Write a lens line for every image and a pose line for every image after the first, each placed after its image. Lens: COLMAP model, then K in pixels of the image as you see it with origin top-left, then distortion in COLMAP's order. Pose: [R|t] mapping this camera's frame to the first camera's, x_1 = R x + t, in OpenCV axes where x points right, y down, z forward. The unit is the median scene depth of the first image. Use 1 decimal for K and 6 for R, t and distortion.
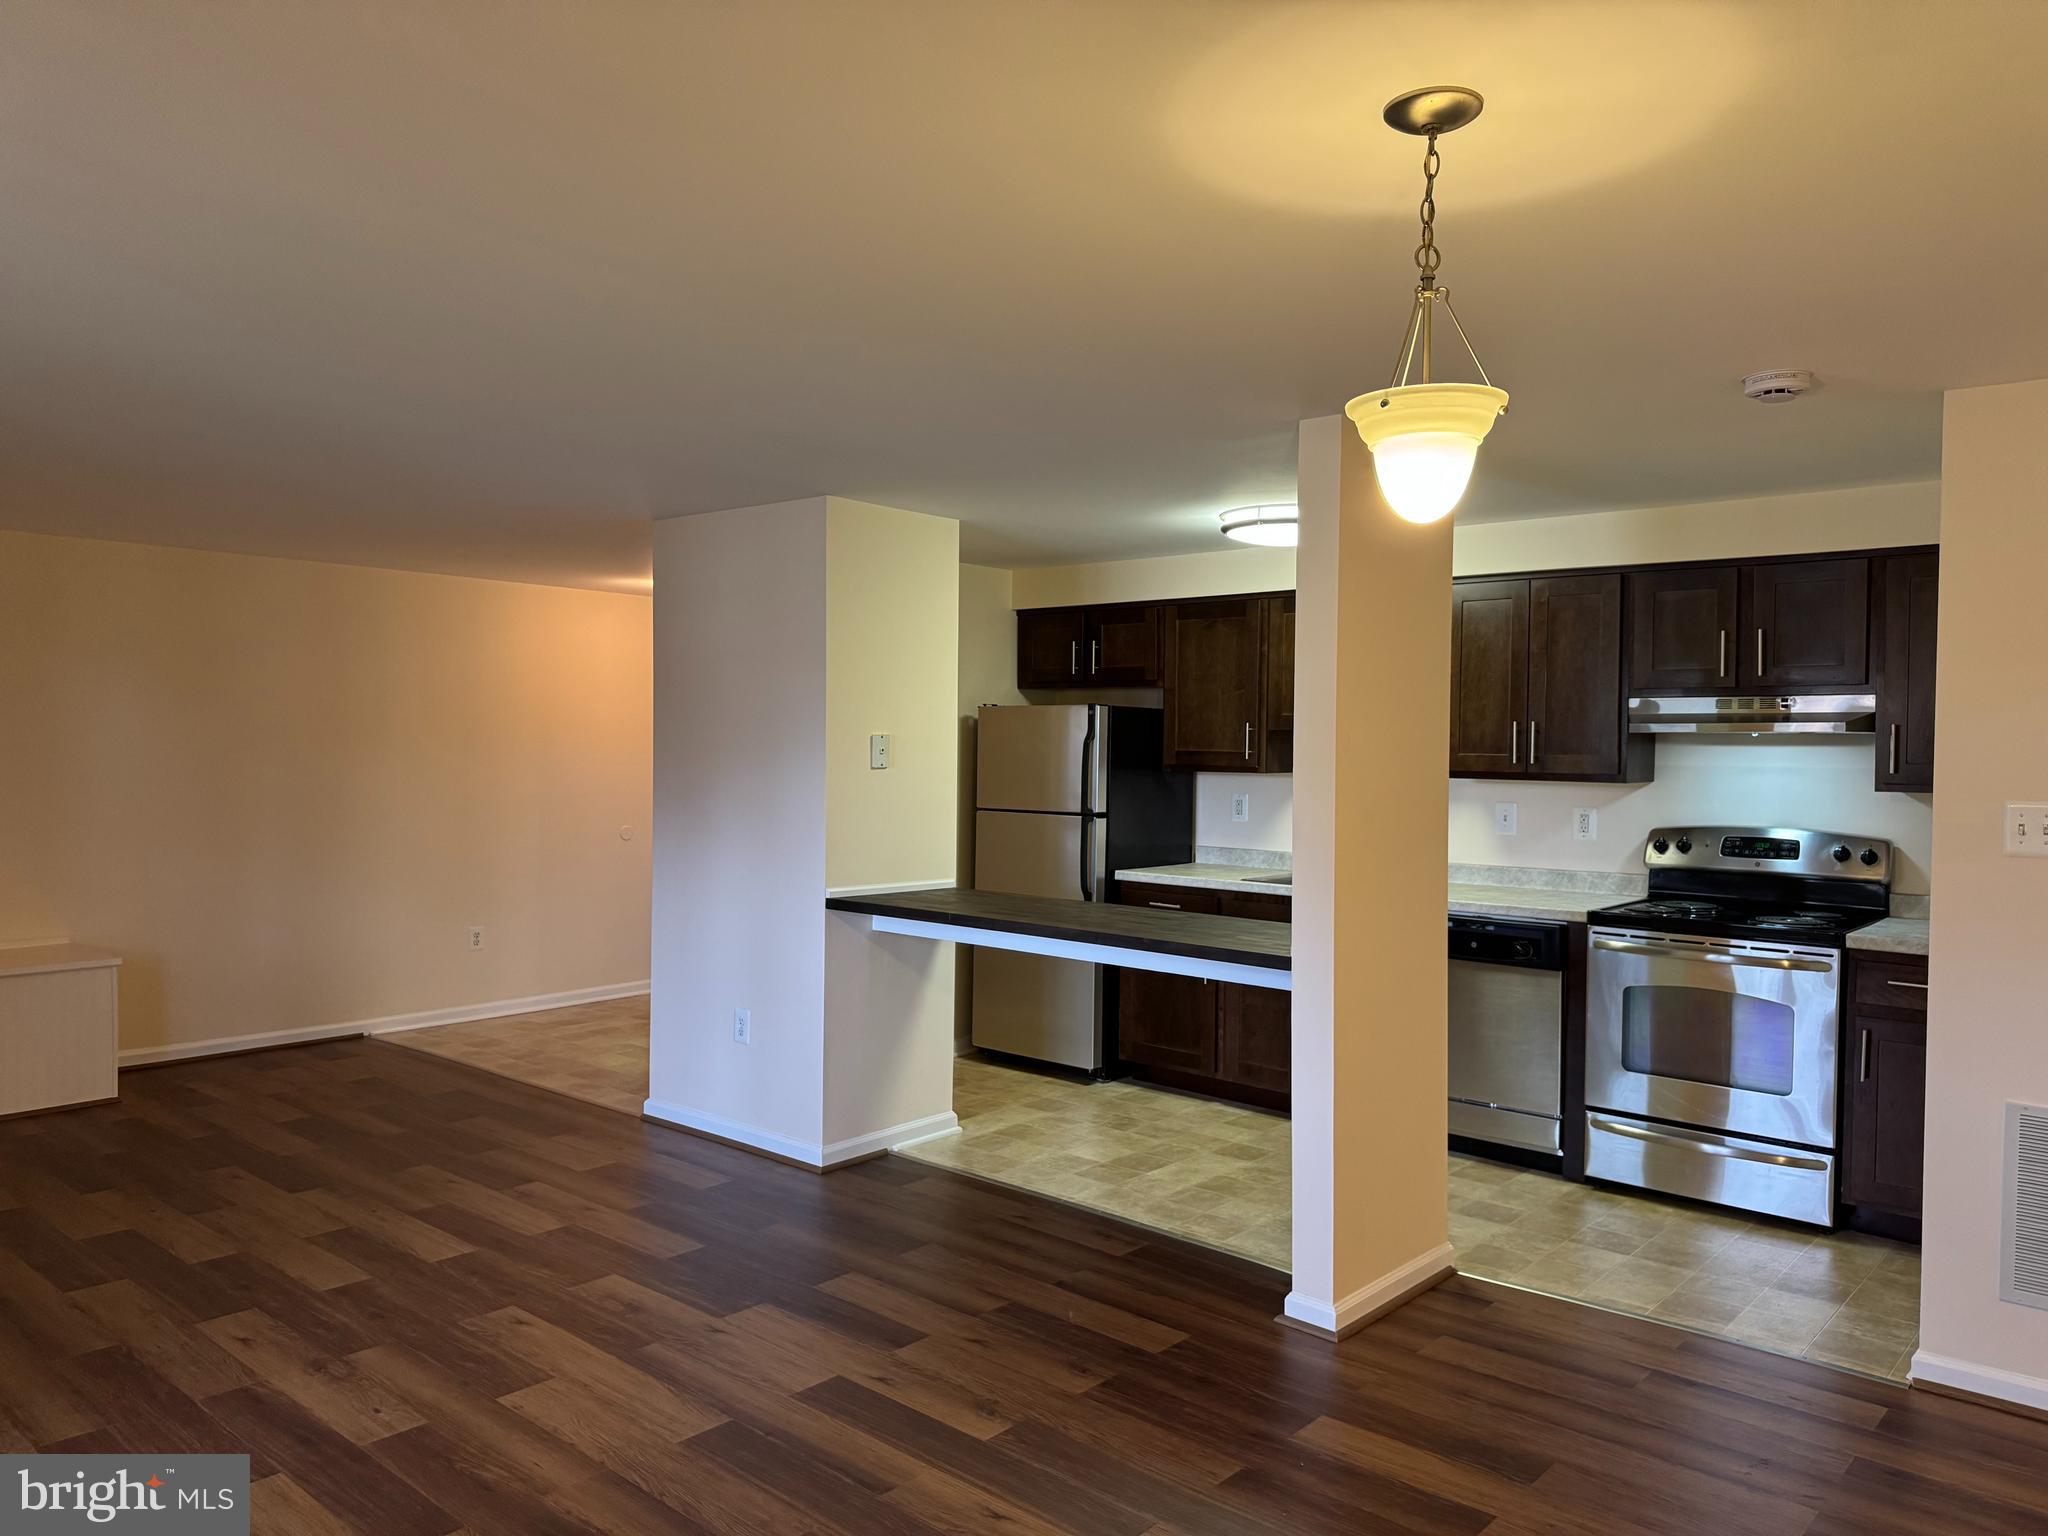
lens RADIAL K [[1444.0, 0, 1013.5], [0, 1444.0, 787.4], [0, 0, 1]] dist [0.067718, -0.119450]
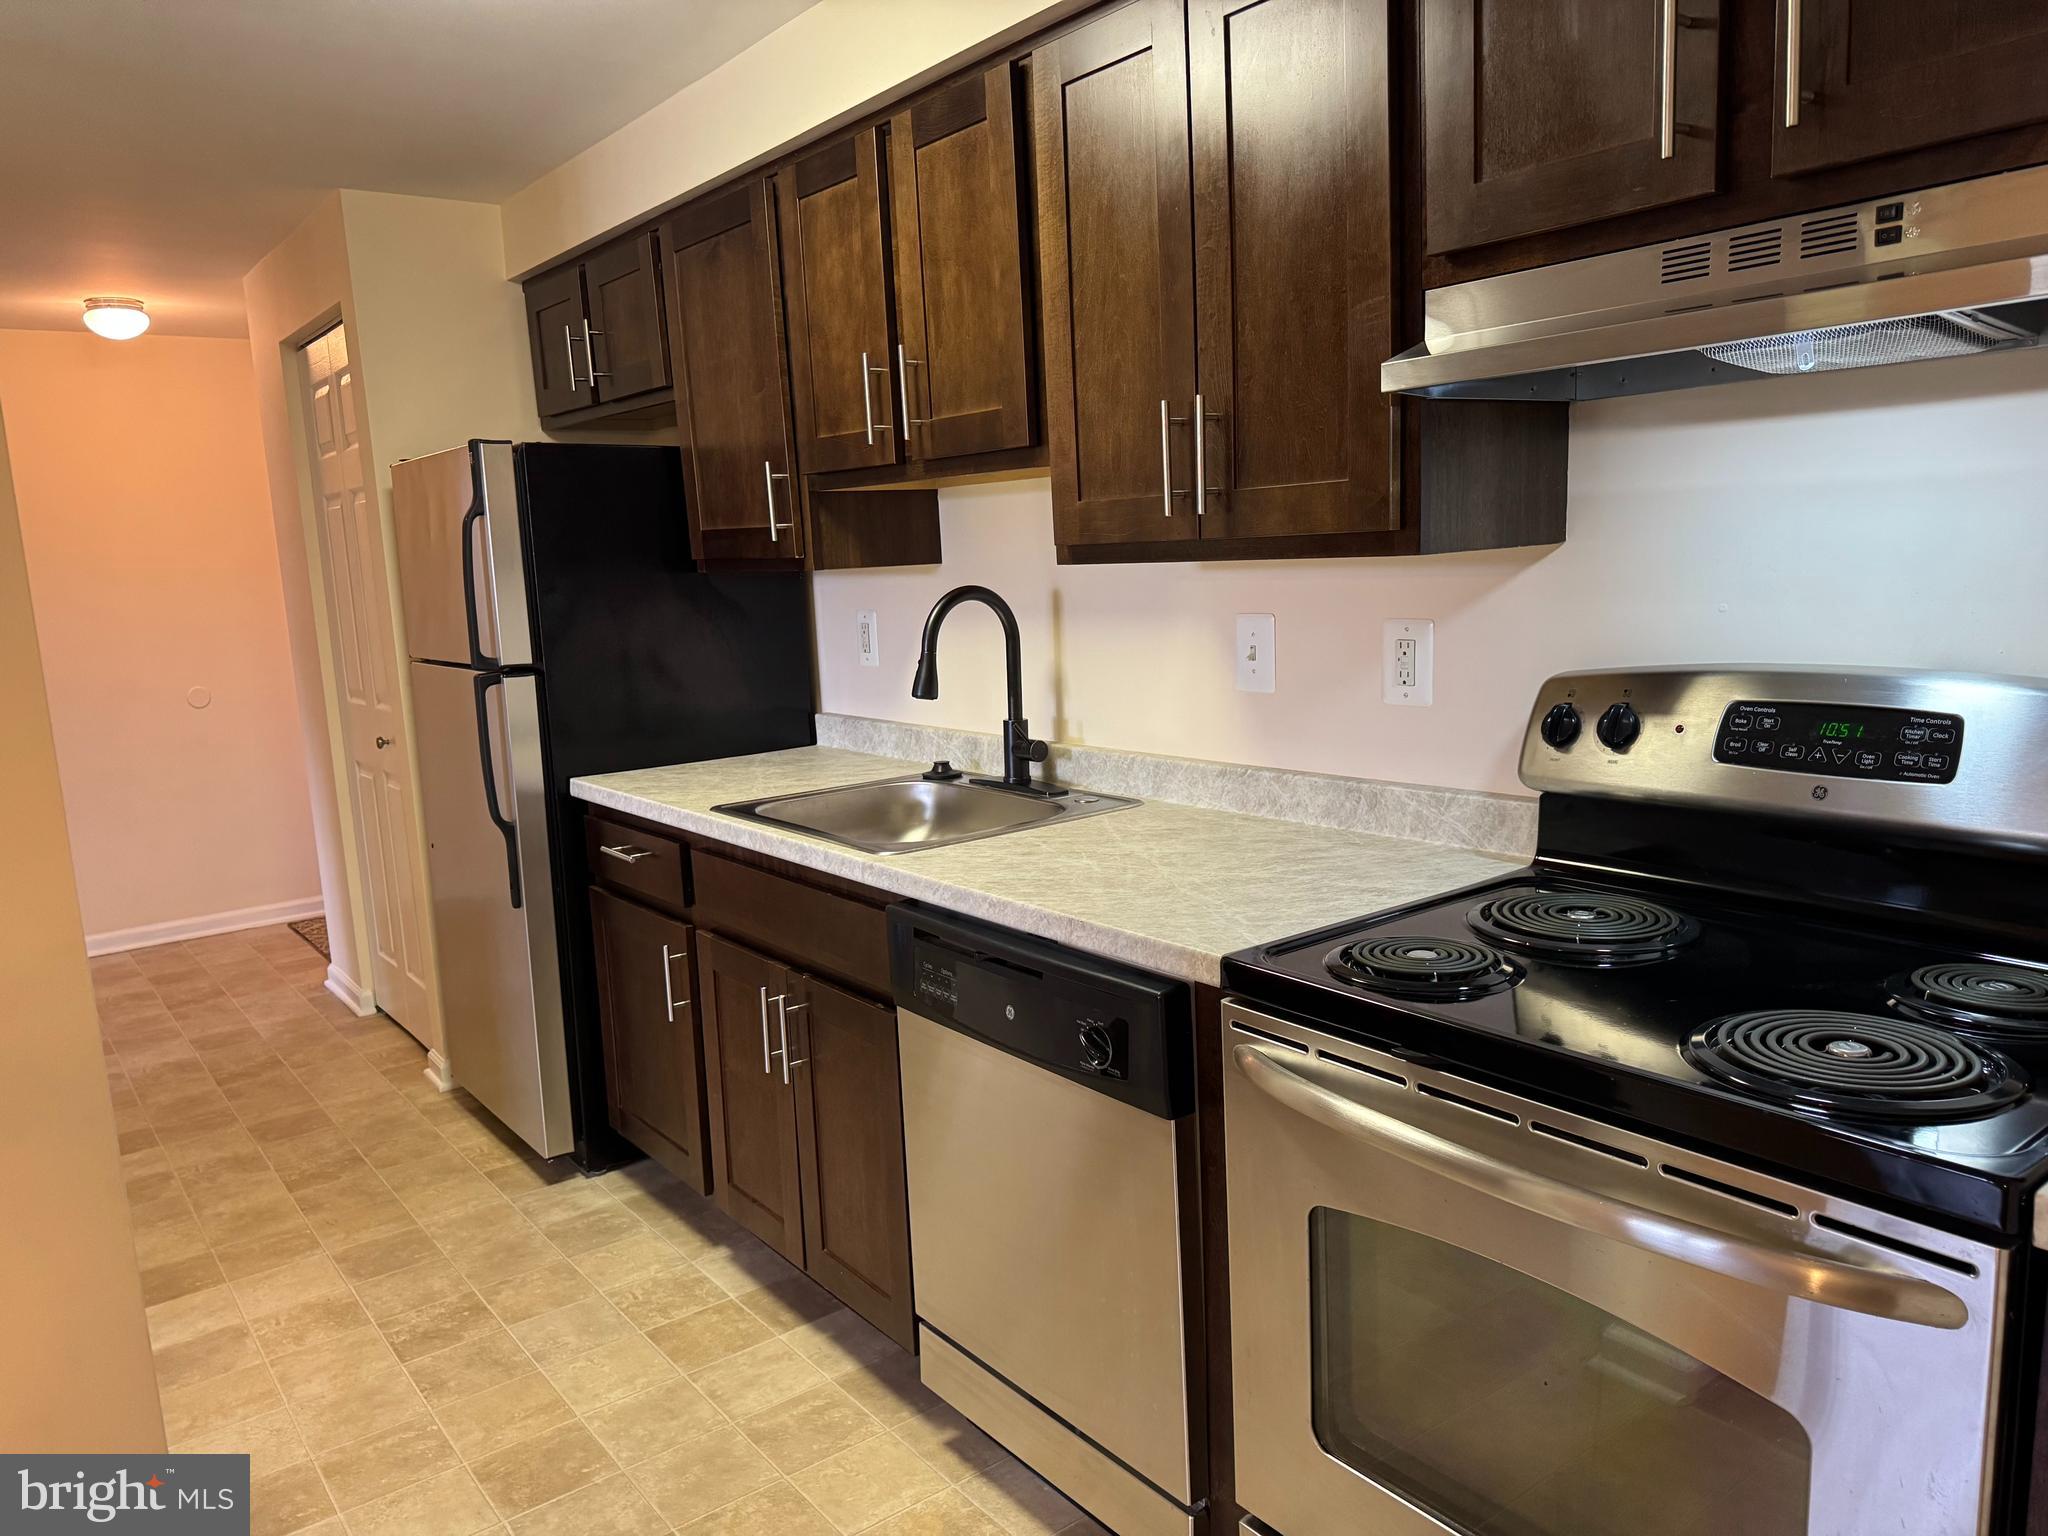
lens RADIAL K [[1449.5, 0, 1024.0], [0, 1449.5, 768.0], [0, 0, 1]] dist [0.073423, -0.072569]
pose [[0.979642, -0.024271, -0.199278, 0.381720], [0.048546, 0.991844, 0.117852, 0.002003], [0.194792, -0.125127, 0.972831, 0.620834]]
